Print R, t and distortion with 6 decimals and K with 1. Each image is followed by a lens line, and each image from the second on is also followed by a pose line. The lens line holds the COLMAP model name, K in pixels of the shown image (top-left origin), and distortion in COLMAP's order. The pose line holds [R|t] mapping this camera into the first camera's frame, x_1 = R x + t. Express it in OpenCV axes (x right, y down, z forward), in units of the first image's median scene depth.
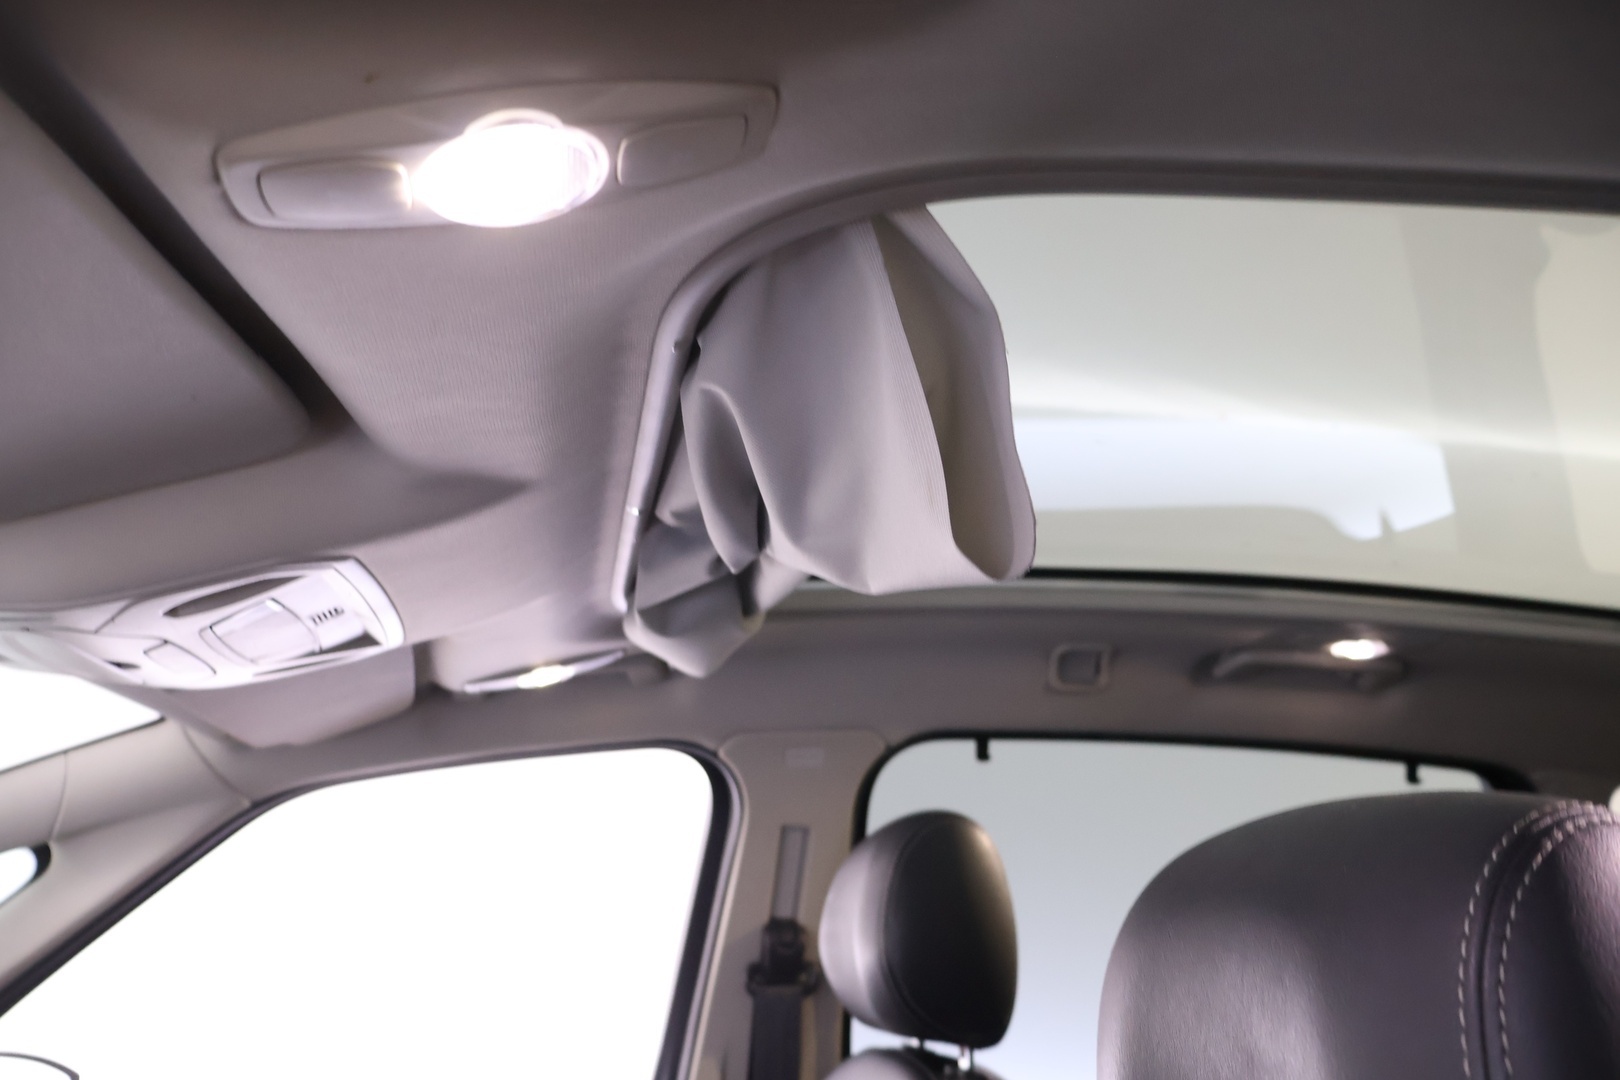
lens RADIAL K [[1392.5, 0, 810.0], [0, 1392.5, 540.0], [0, 0, 1]] dist [0.033041, -0.052057]
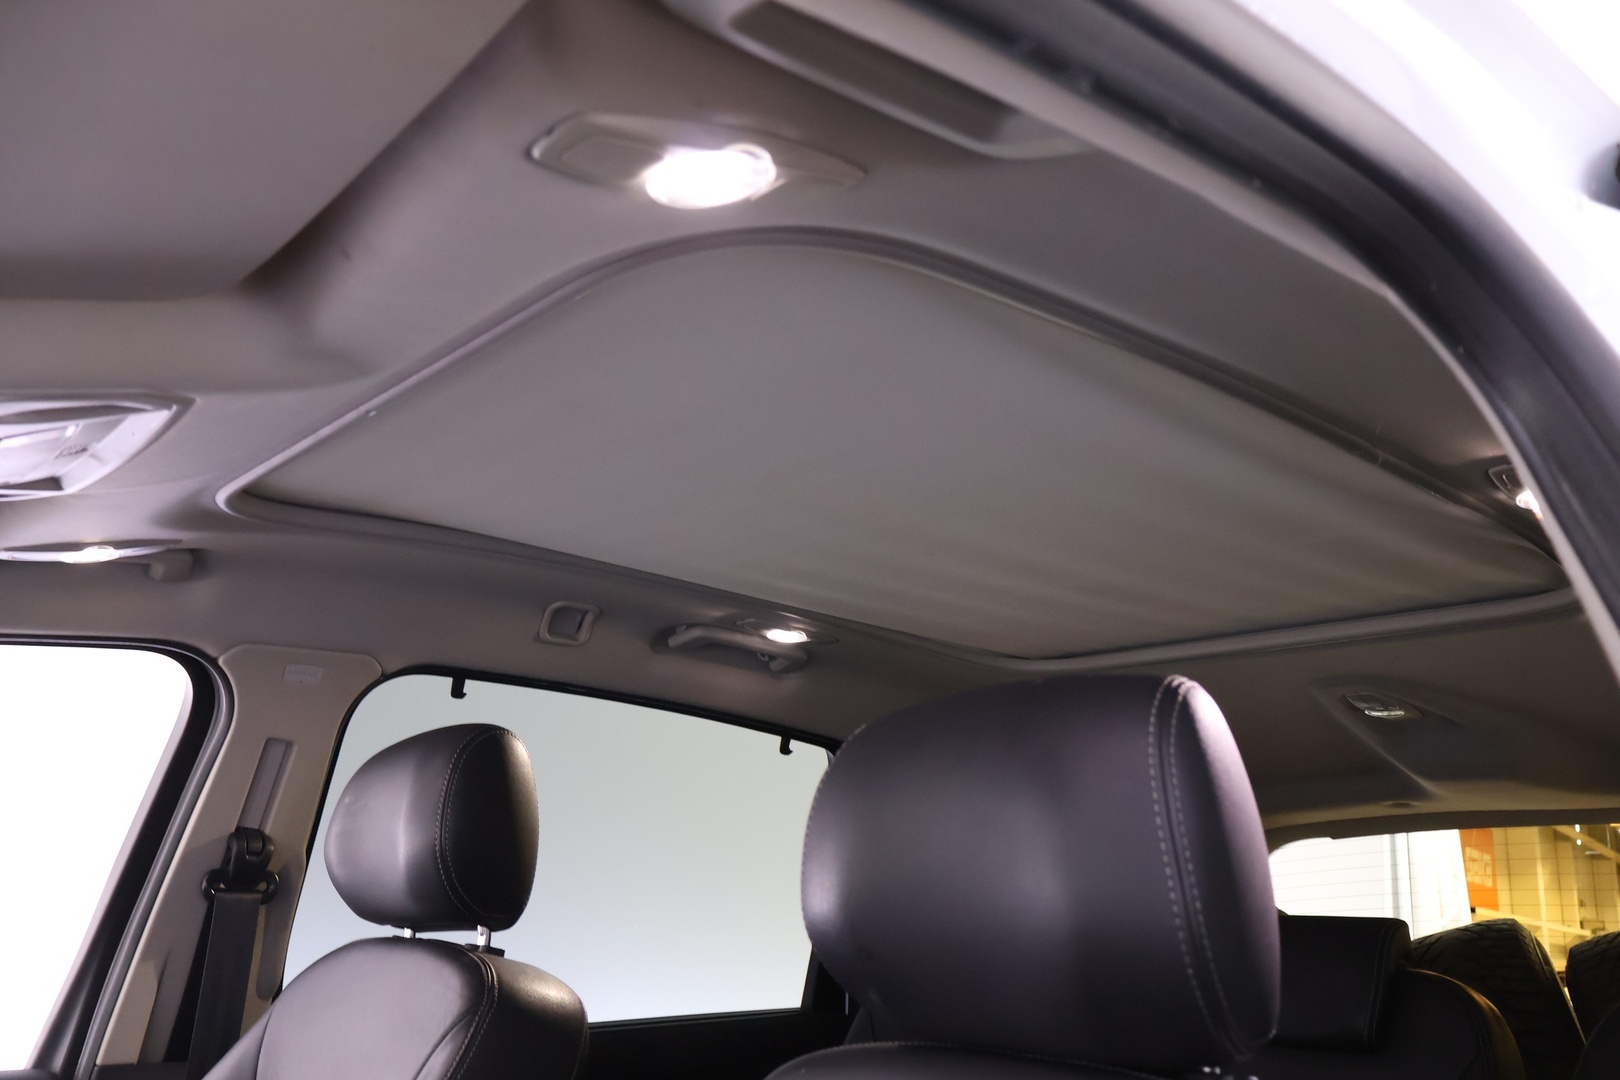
lens RADIAL K [[1392.5, 0, 810.0], [0, 1392.5, 540.0], [0, 0, 1]] dist [0.033041, -0.052057]
pose [[0.866563, 0.157478, 0.473571, -0.185030], [-0.158101, 0.986660, -0.038797, 0.038052], [-0.473363, -0.041252, 0.879901, -0.089603]]
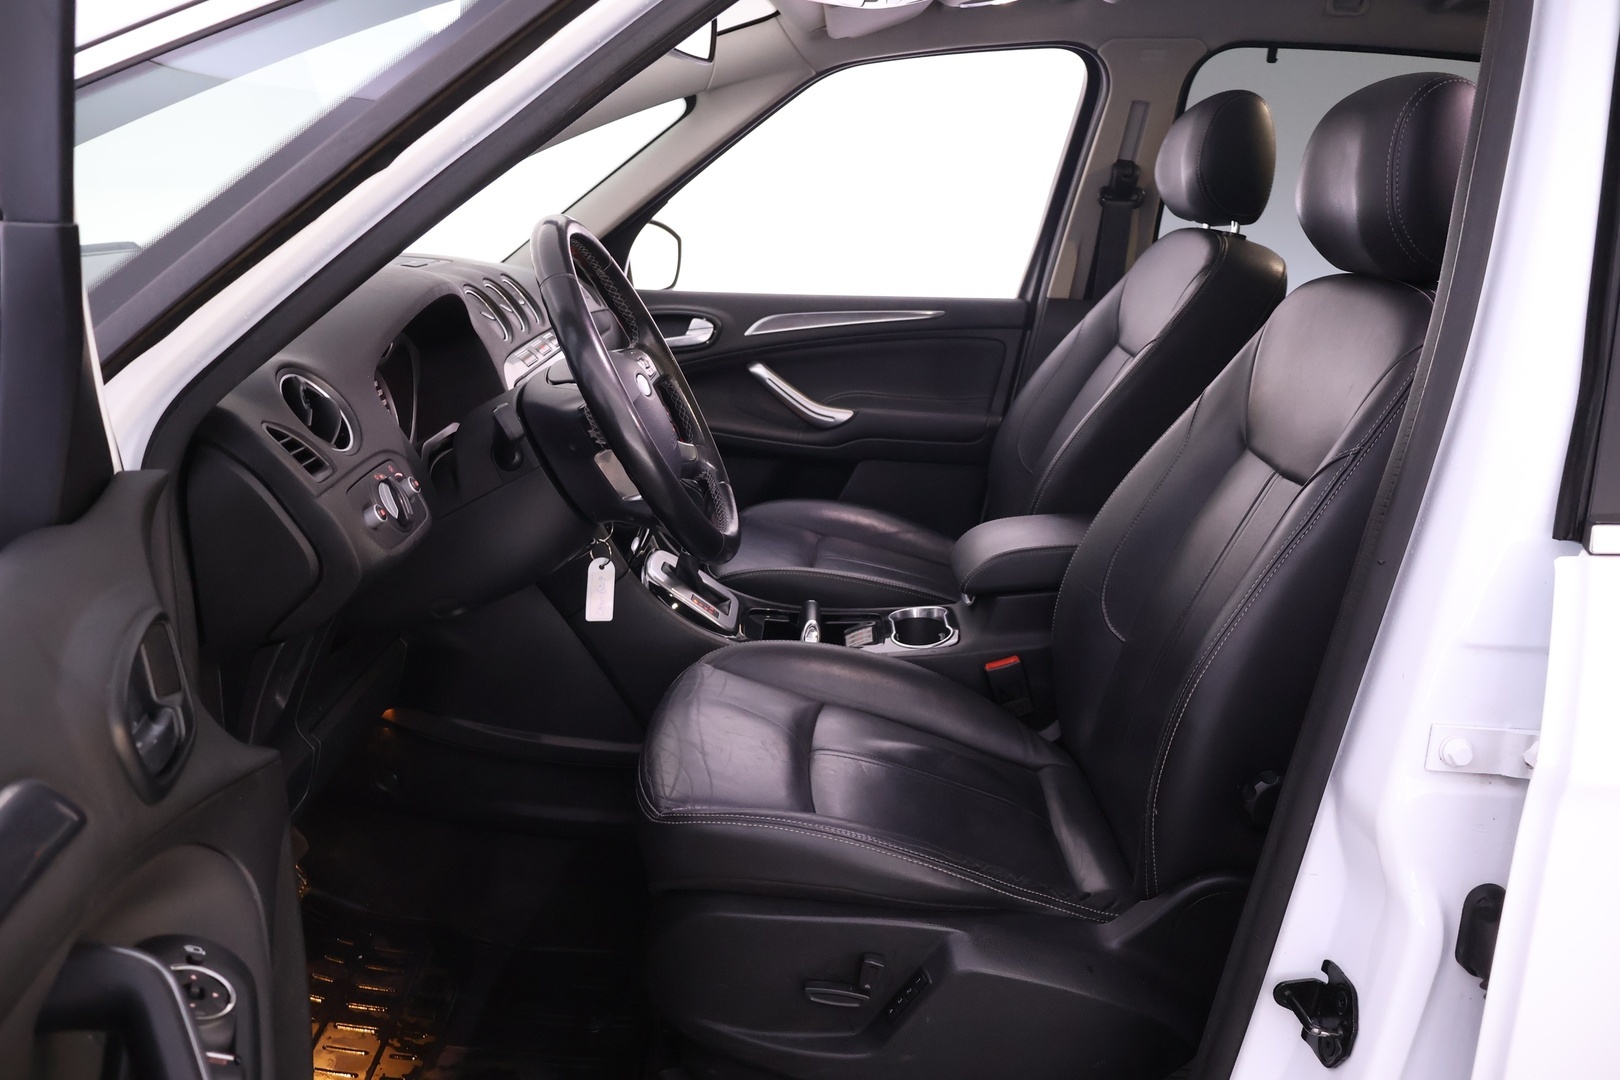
lens RADIAL K [[1269.1, 0, 810.0], [0, 1269.1, 540.0], [0, 0, 1]] dist [-0.009279, -0.007378]
pose [[0.979161, 0.096357, -0.178771, -0.074101], [0.004332, 0.870164, 0.492744, -0.073333], [0.203039, -0.483250, 0.851613, -0.550698]]
